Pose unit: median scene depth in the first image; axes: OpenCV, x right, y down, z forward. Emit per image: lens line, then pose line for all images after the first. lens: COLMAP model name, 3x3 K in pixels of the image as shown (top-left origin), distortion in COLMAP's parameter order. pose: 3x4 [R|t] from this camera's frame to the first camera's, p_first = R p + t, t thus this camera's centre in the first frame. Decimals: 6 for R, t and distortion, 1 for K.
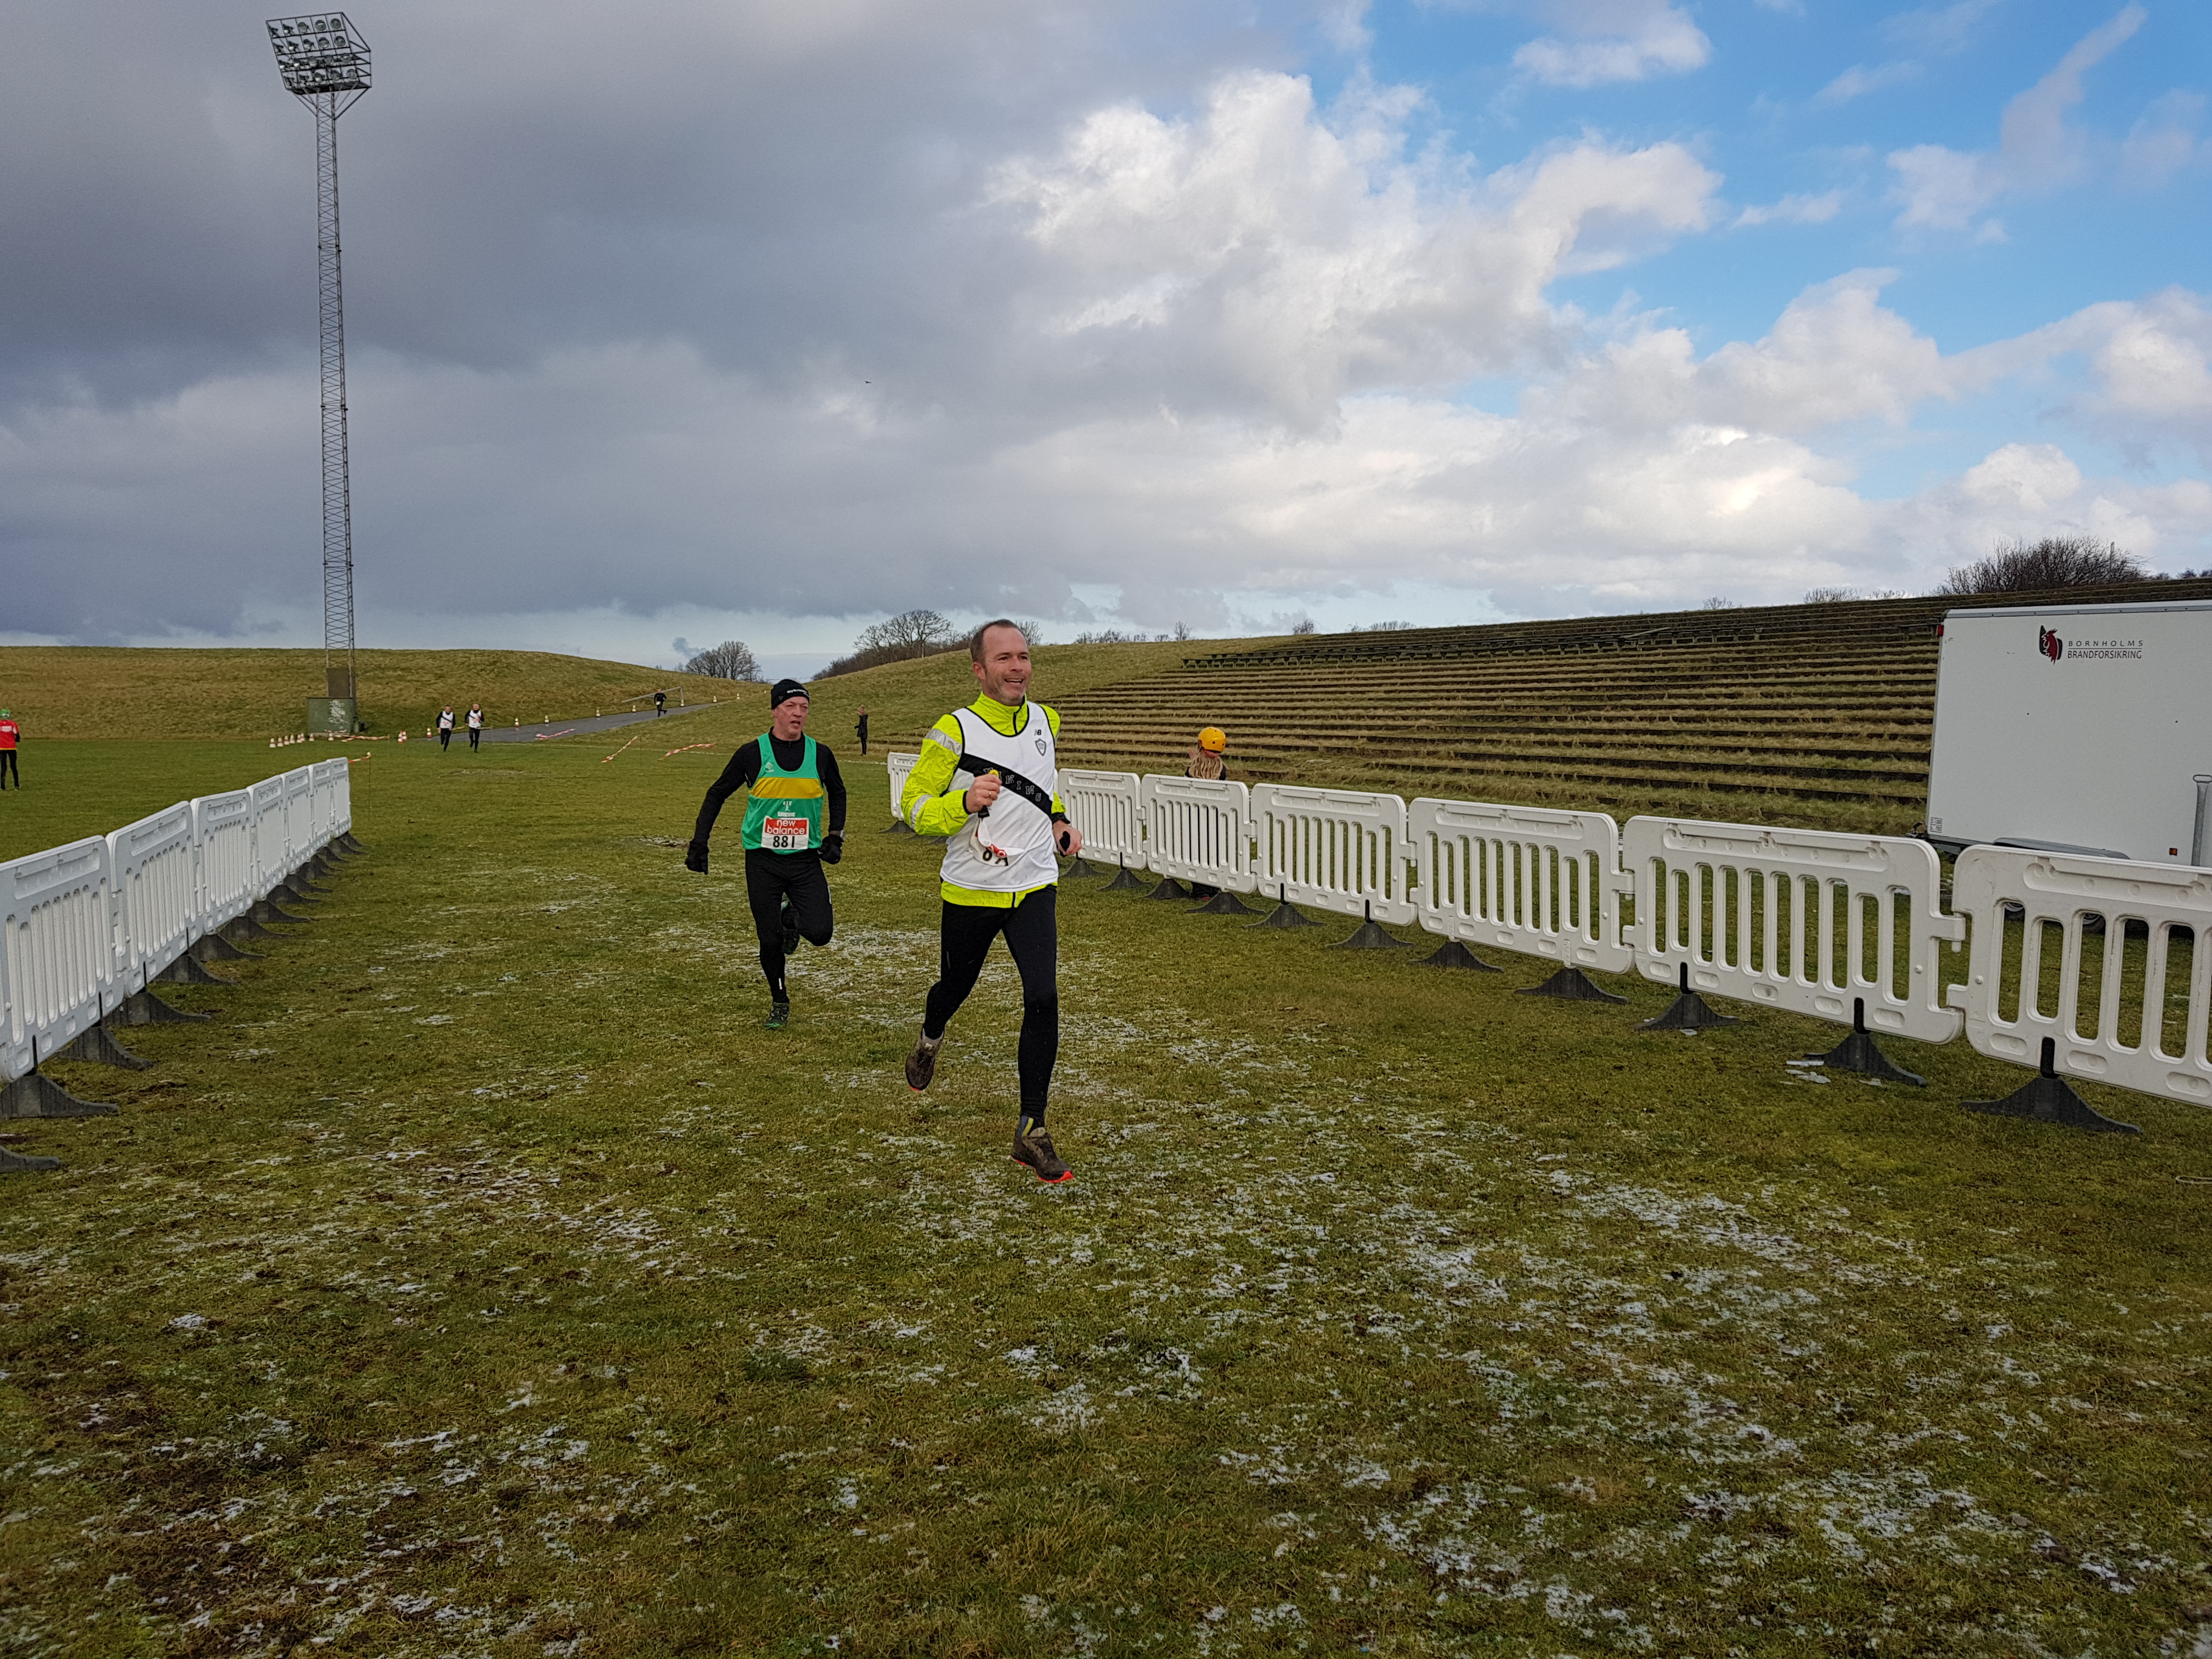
lens RADIAL K [[1745.5, 0, 1142.9], [0, 1745.5, 844.1], [0, 0, 1]] dist [0.075930, -0.118250]
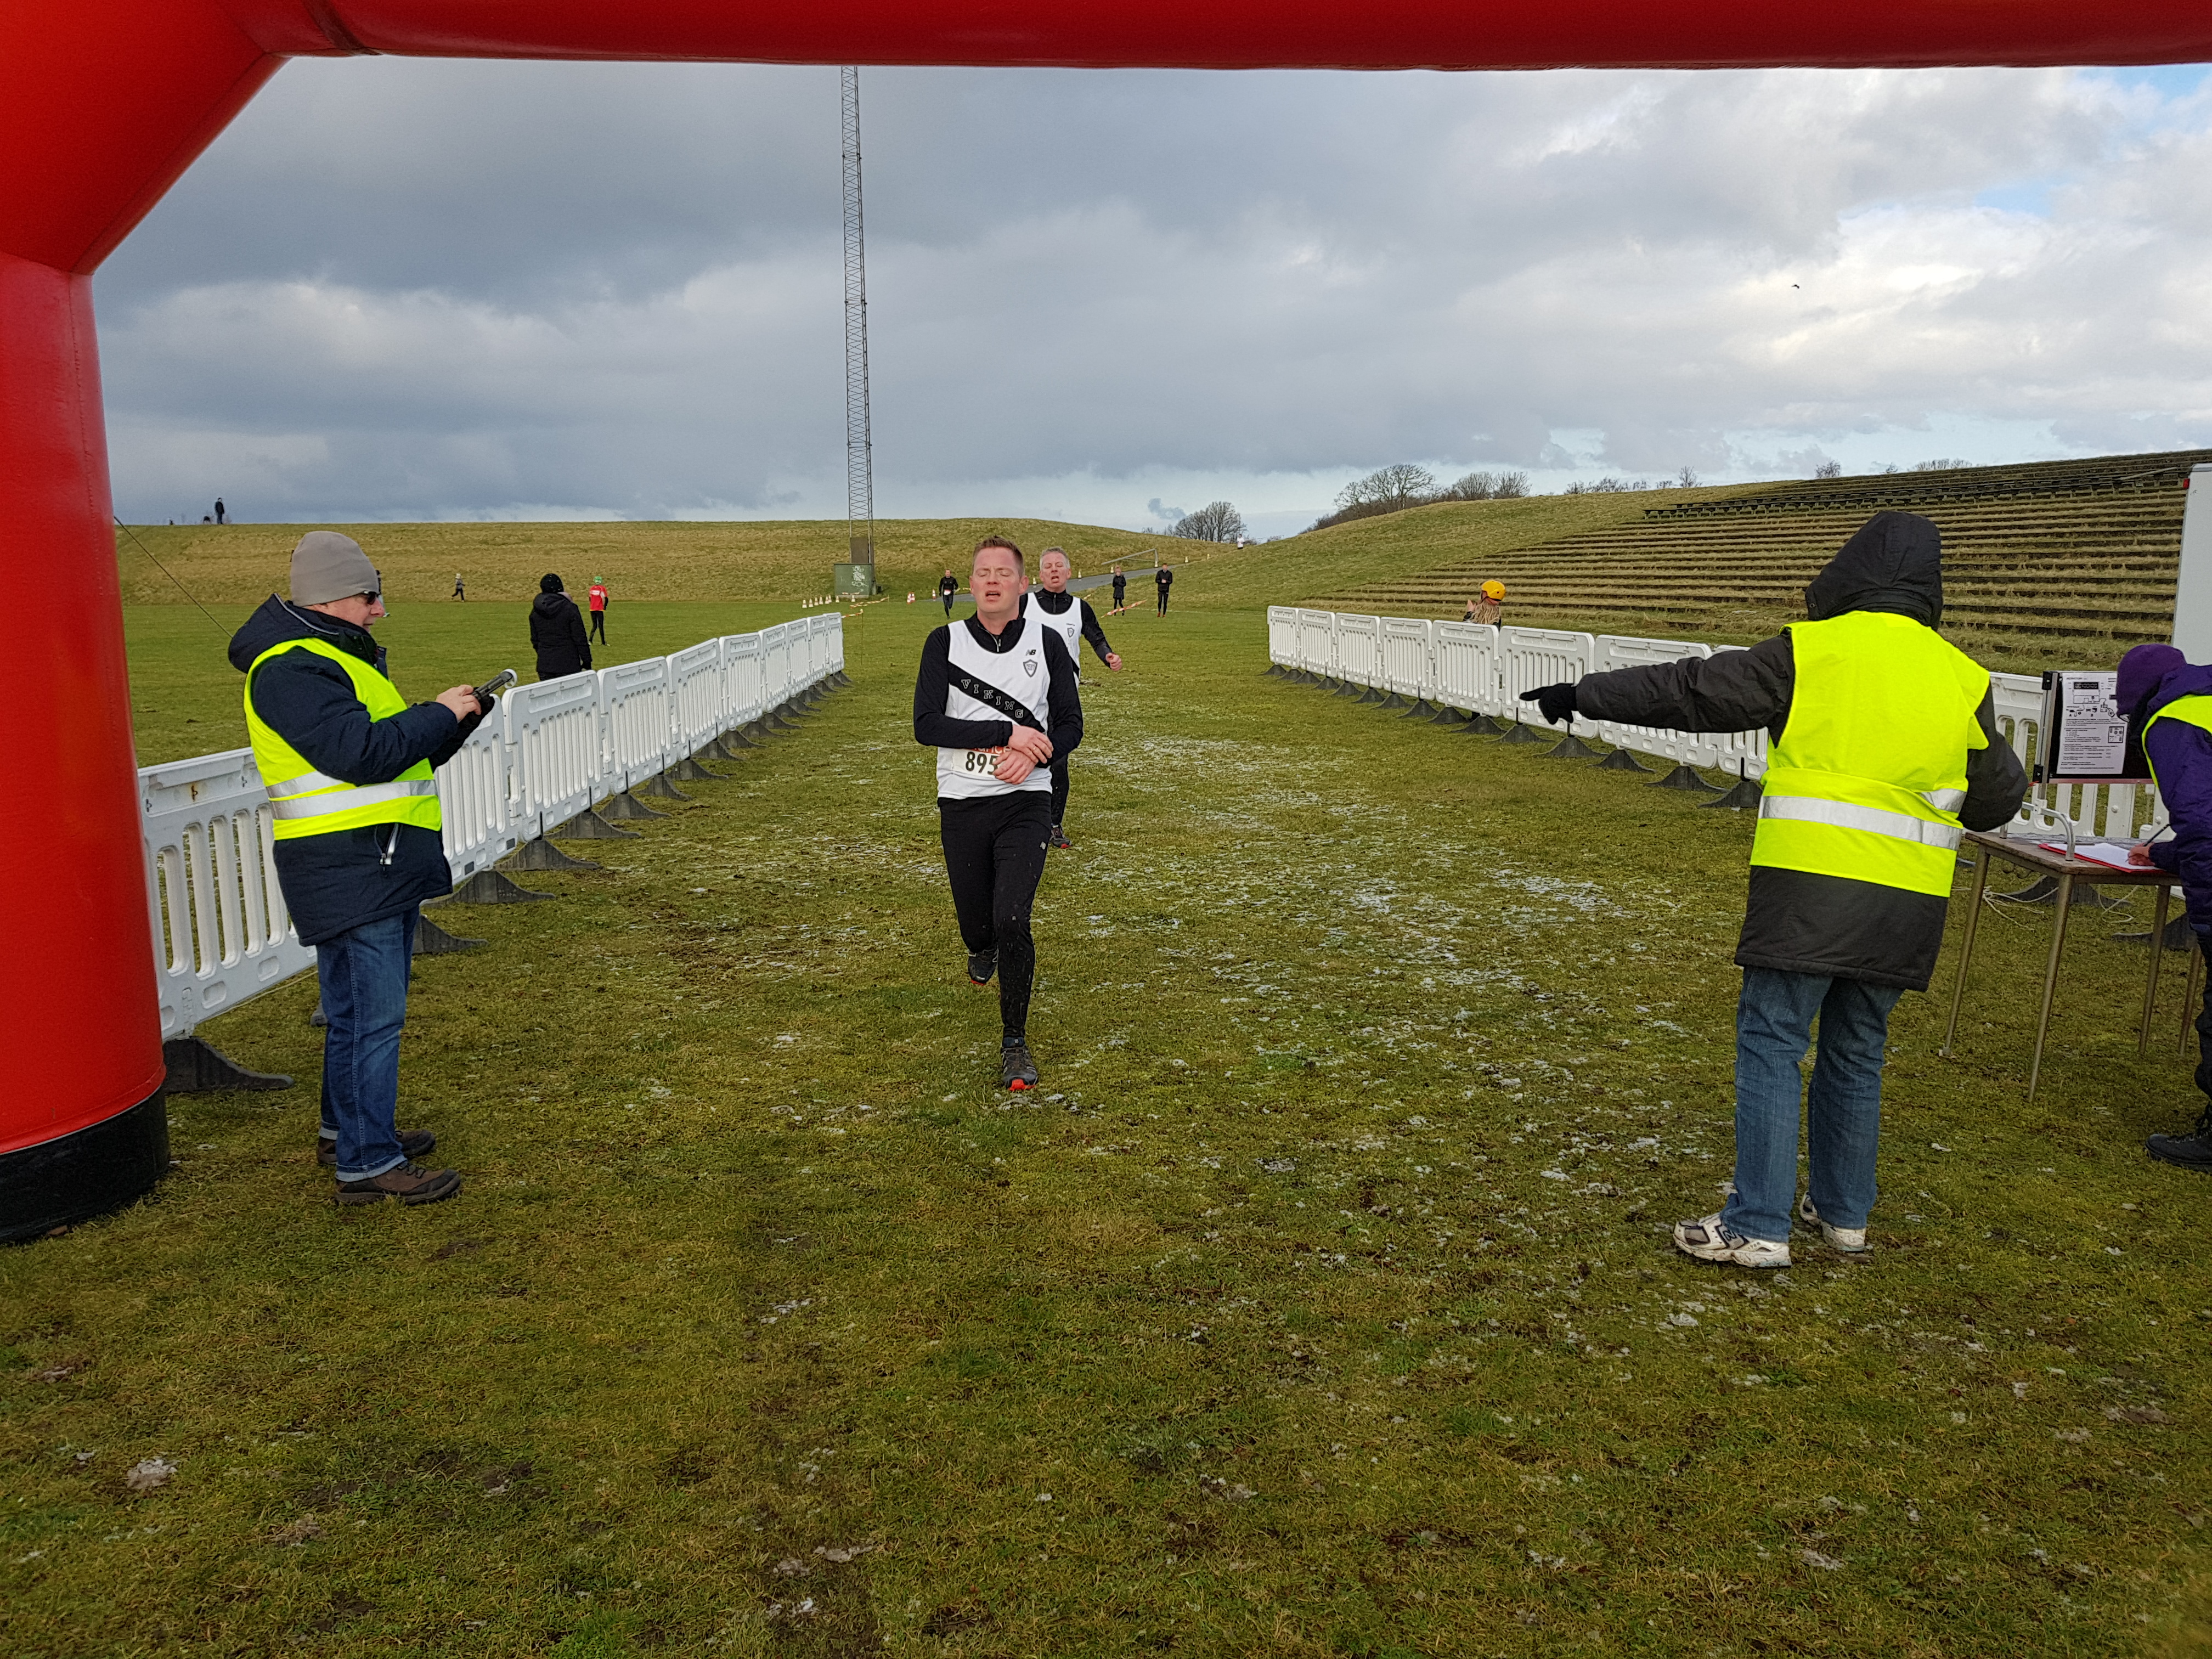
lens RADIAL K [[1745.5, 0, 1099.5], [0, 1745.5, 852.8], [0, 0, 1]] dist [0.075930, -0.118250]
pose [[0.956382, 0.035003, -0.290015, 0.034877], [-0.010286, 0.996215, 0.086316, 0.004636], [0.291939, -0.079568, 0.953121, -0.056157]]
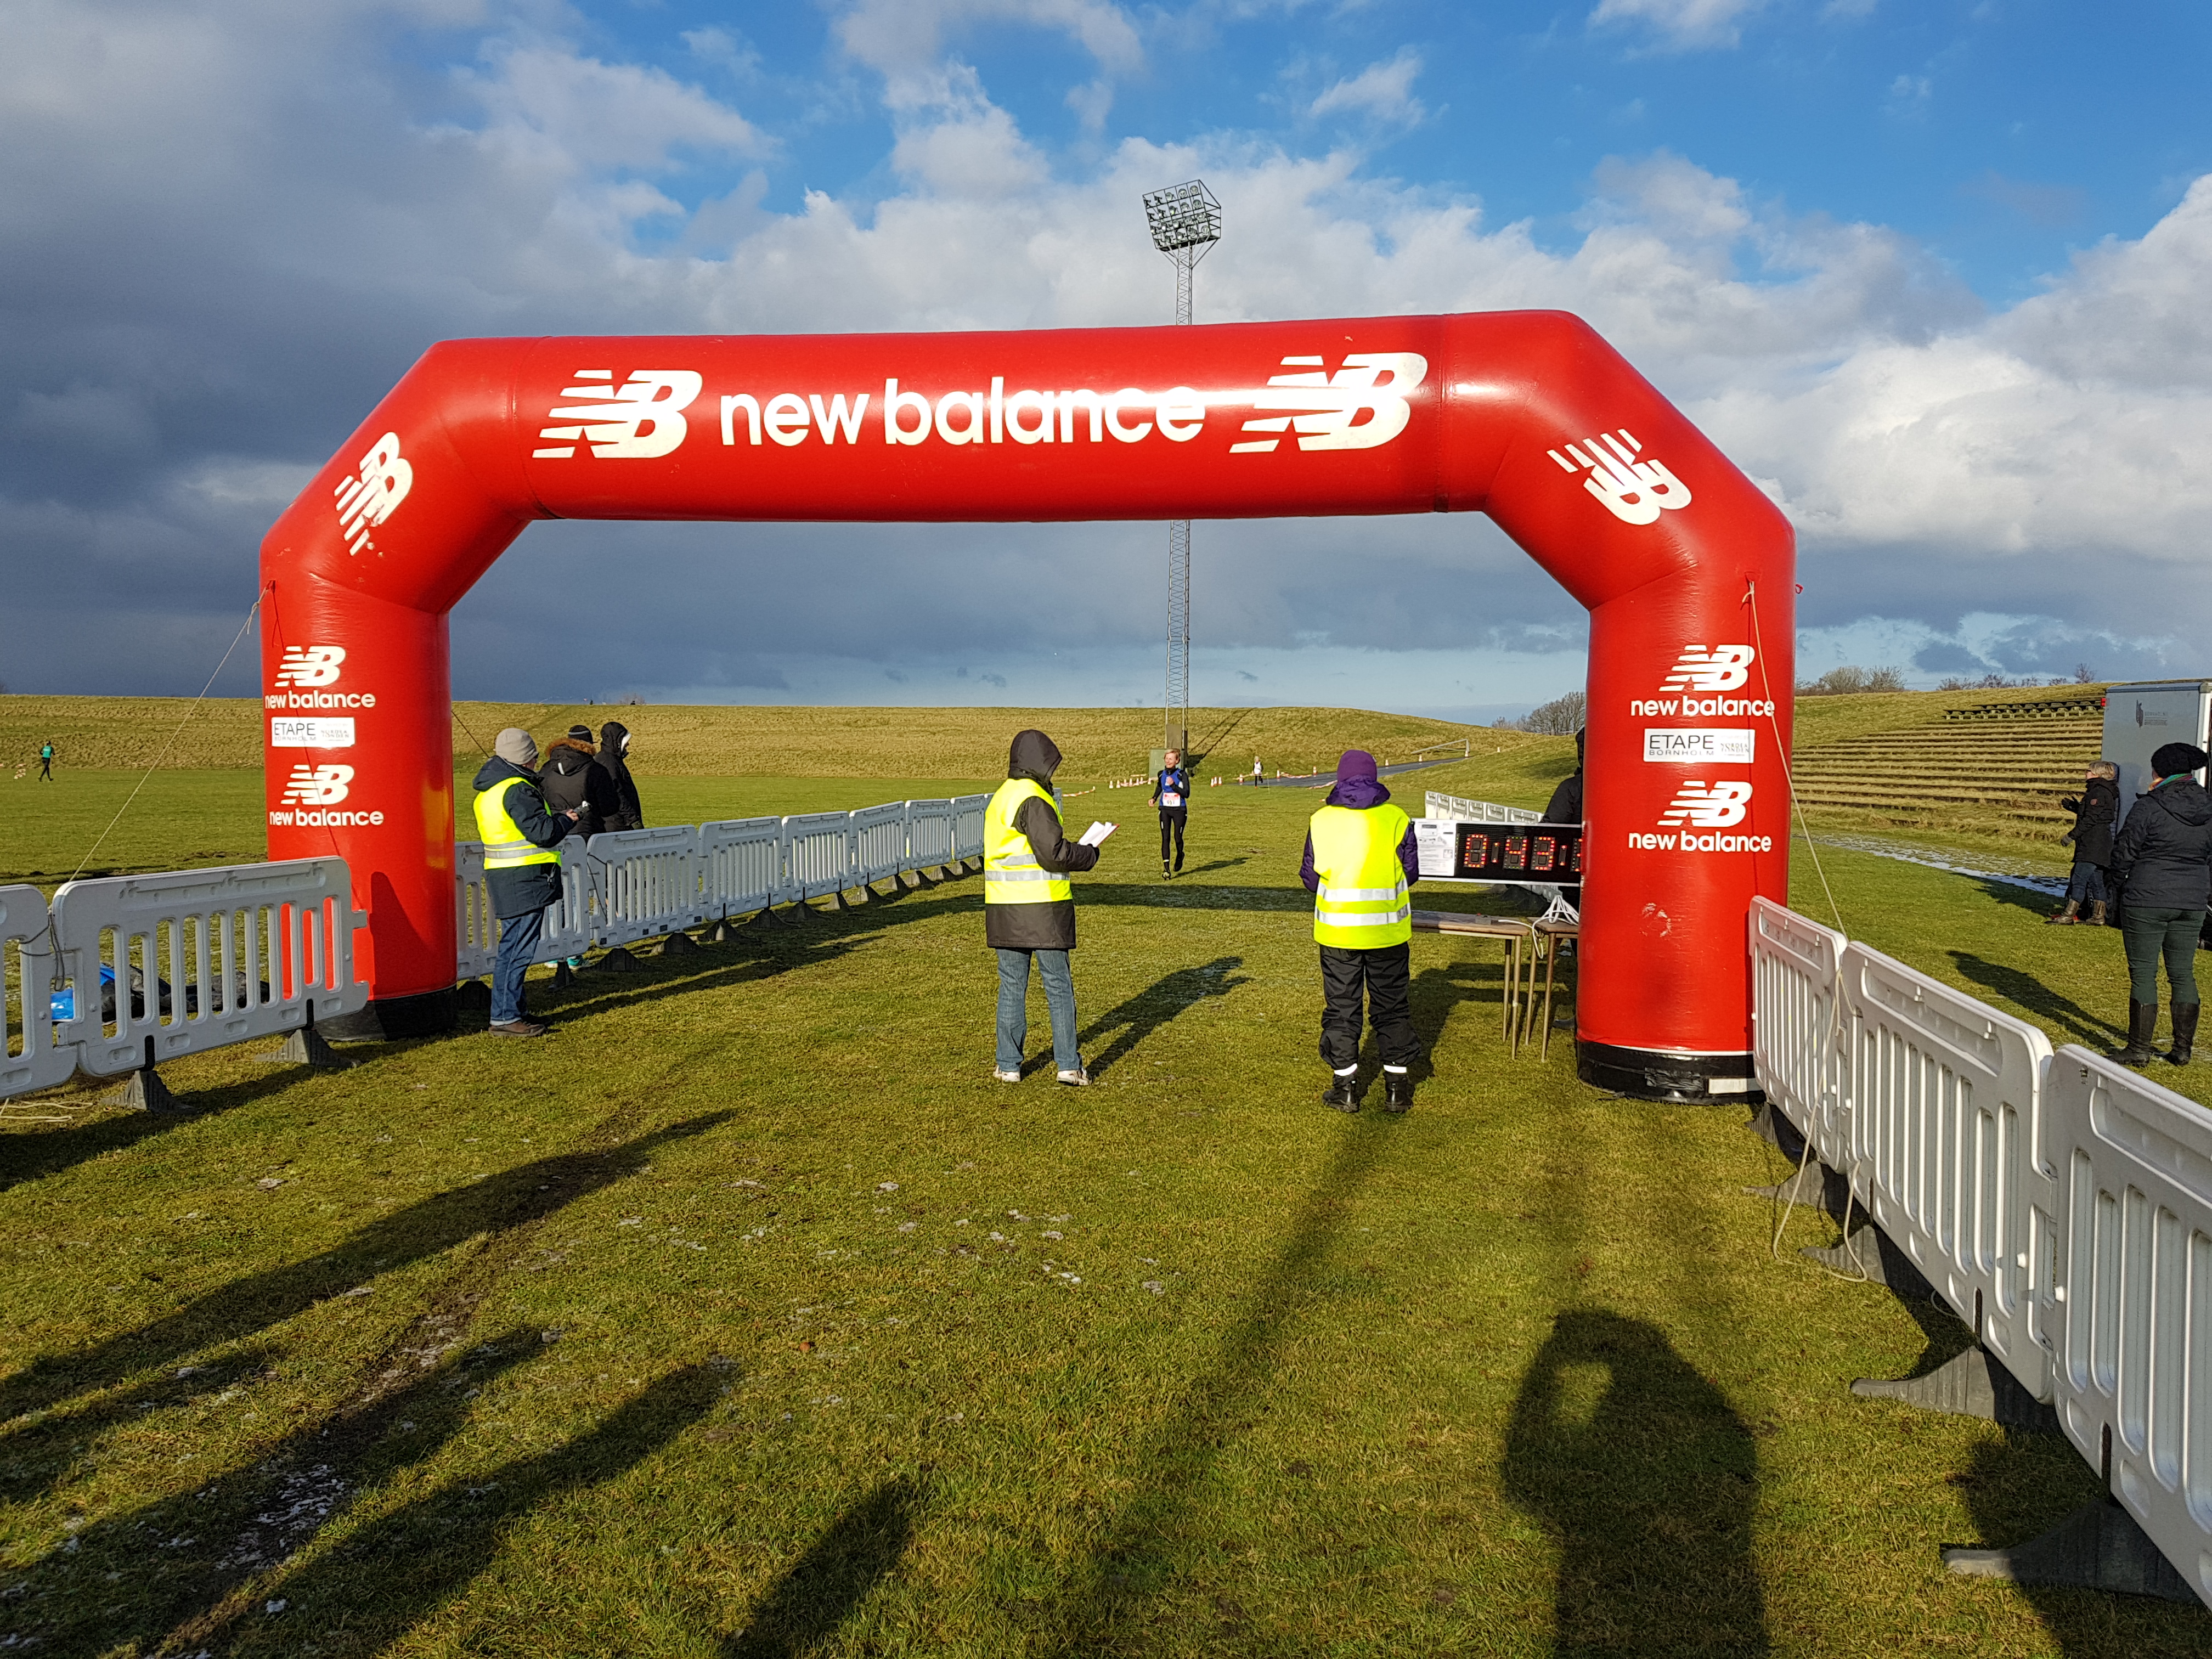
lens RADIAL K [[1745.5, 0, 1101.6], [0, 1745.5, 831.0], [0, 0, 1]] dist [0.075930, -0.118250]
pose [[0.881700, 0.025771, -0.471107, 0.108781], [-0.042551, 0.998781, -0.025001, 0.008592], [0.469888, 0.042090, 0.881722, -0.119263]]
